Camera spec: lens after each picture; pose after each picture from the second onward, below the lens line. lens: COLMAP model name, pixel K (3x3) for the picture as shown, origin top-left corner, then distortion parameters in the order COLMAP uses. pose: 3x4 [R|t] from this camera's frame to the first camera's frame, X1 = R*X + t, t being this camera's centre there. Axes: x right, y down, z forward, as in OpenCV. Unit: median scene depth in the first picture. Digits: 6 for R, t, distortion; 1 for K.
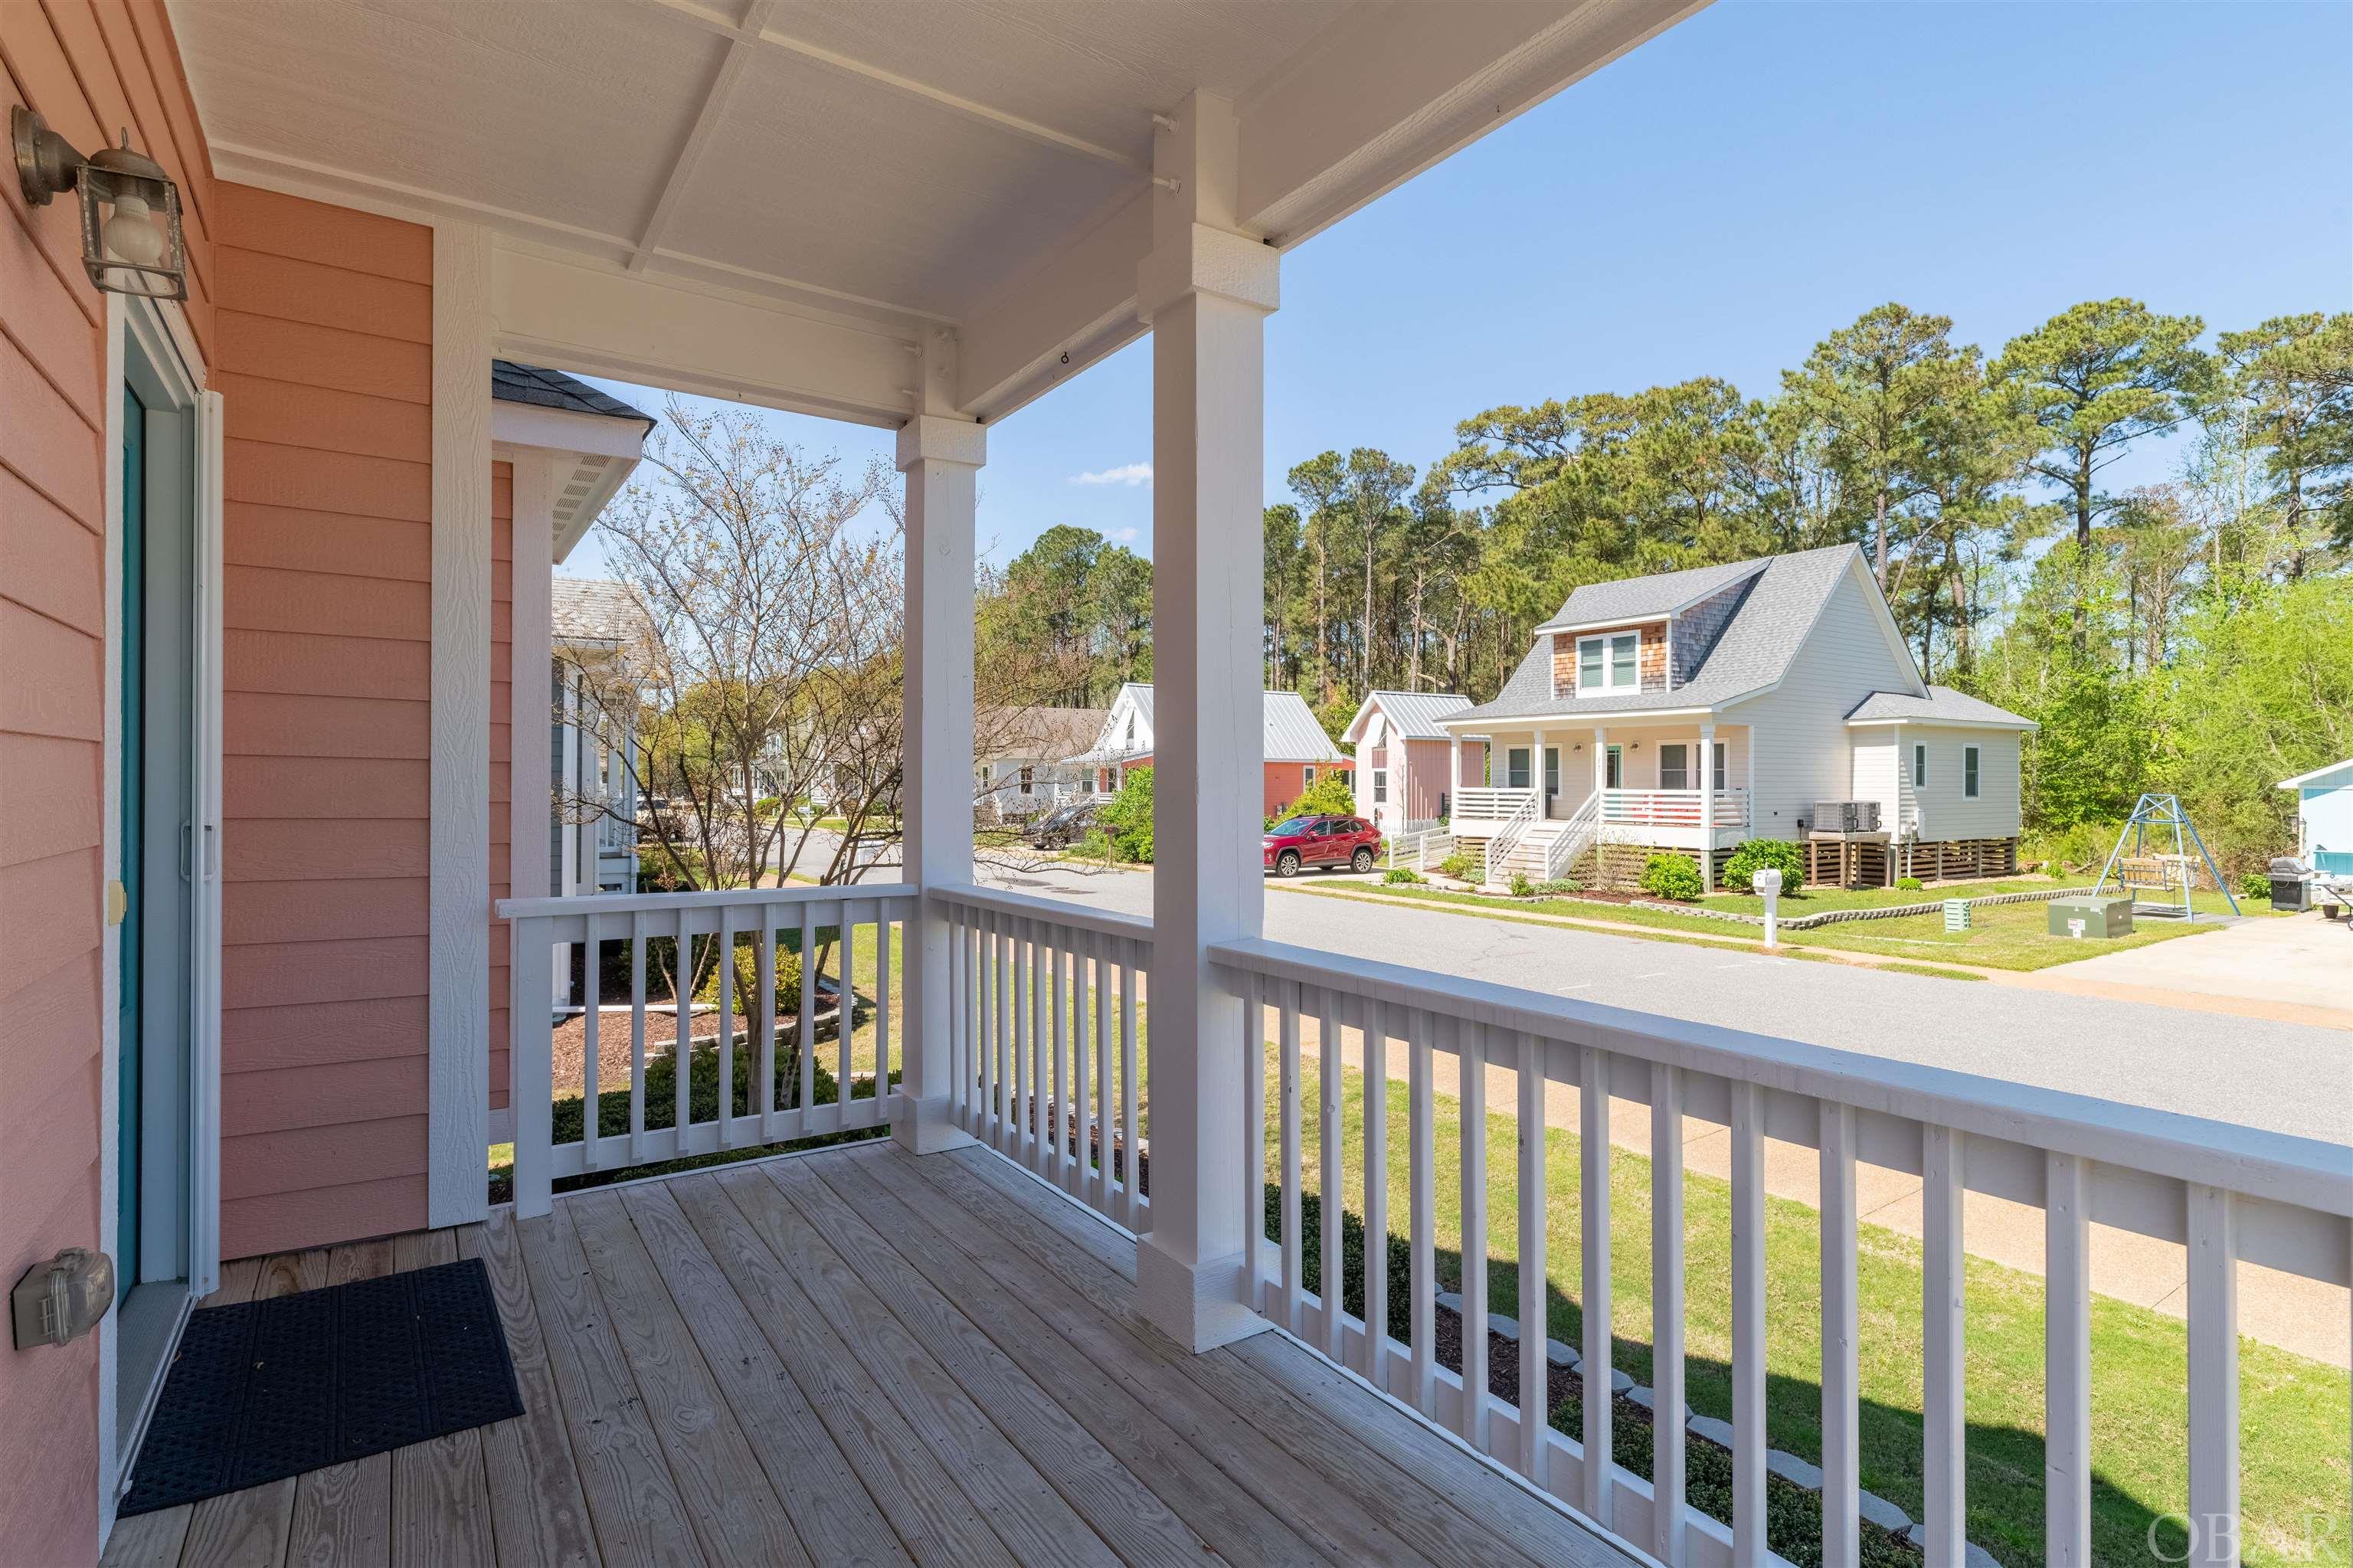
lens RADIAL K [[1145.1, 0, 1188.2], [0, 1145.1, 754.6], [0, 0, 1]] dist [0.002933, 0.000949]
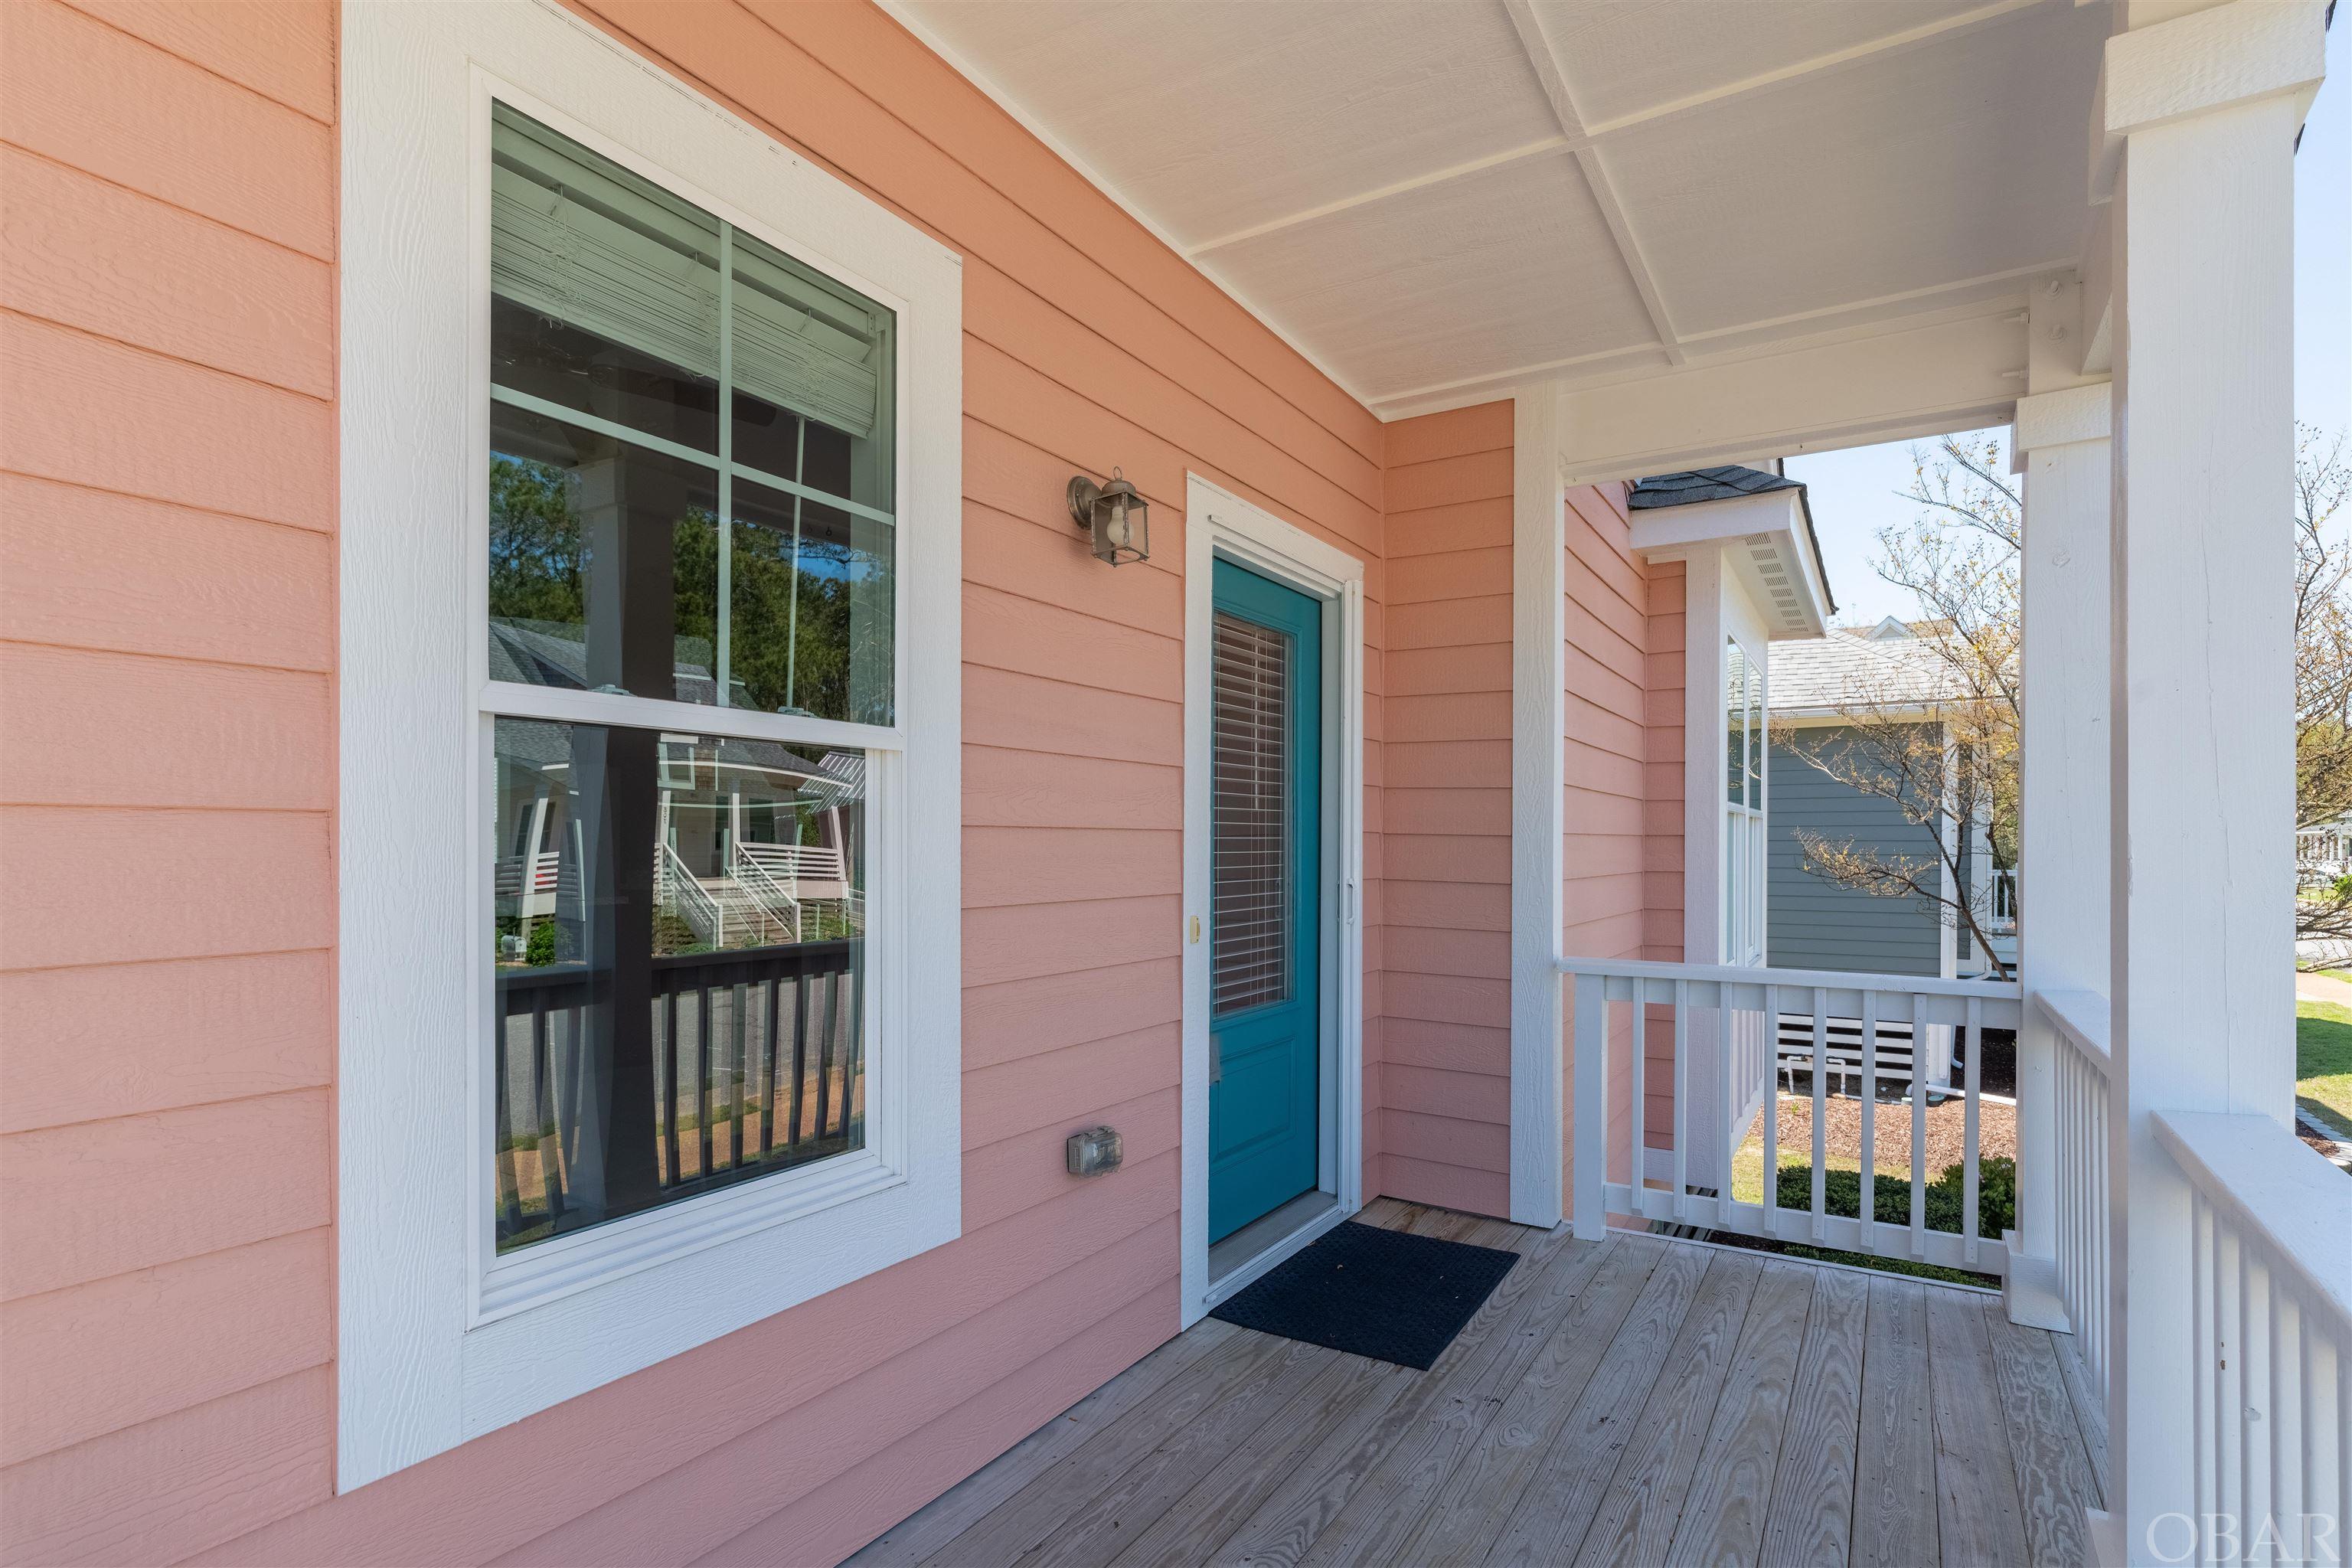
lens RADIAL K [[1173.8, 0, 1237.8], [0, 1173.8, 817.1], [0, 0, 1]] dist [-0.002938, -0.000904]
pose [[0.440959, -0.020958, -0.897282, 0.315165], [0.016844, 0.999745, -0.015073, -0.000942], [0.897369, -0.008468, 0.441200, 0.182223]]
